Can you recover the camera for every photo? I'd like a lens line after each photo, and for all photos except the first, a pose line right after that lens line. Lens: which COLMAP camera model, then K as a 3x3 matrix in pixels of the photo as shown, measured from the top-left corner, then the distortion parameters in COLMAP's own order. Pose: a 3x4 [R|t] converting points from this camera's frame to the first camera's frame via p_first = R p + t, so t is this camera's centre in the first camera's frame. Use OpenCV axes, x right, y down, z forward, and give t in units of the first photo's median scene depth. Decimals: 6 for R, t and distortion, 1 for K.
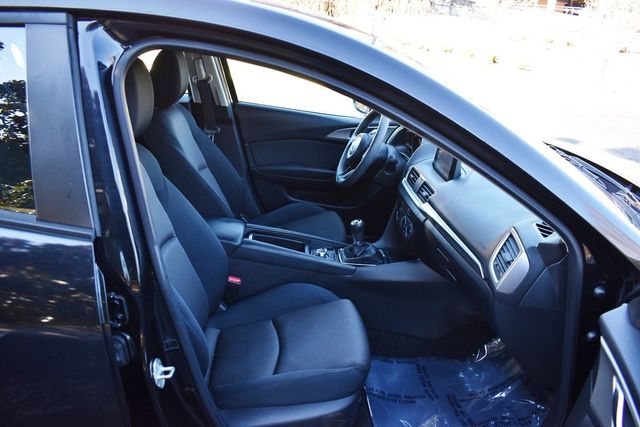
lens RADIAL K [[494.4, 0, 320.5], [0, 494.4, 214.8], [0, 0, 1]] dist [-0.101468, 0.017023]
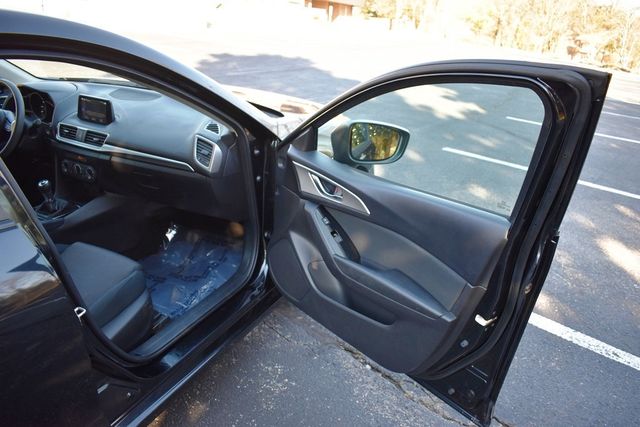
lens RADIAL K [[494.4, 0, 323.3], [0, 494.4, 211.6], [0, 0, 1]] dist [-0.101468, 0.017023]
pose [[0.495628, -0.387208, 0.777446, -0.503832], [0.285387, 0.918026, 0.275287, -0.045135], [-0.820309, 0.085433, 0.565504, -0.147752]]
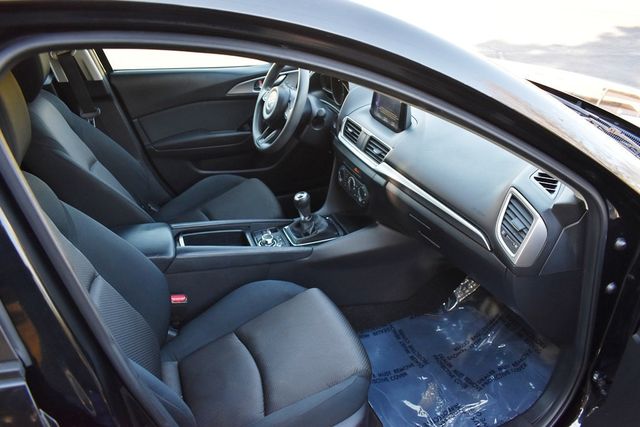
lens RADIAL K [[494.4, 0, 321.2], [0, 494.4, 213.8], [0, 0, 1]] dist [-0.101468, 0.017023]
pose [[0.949721, -0.222053, 0.220732, -0.093744], [0.187483, 0.967953, 0.167082, -0.095538], [-0.250759, -0.117298, 0.960917, 0.163497]]
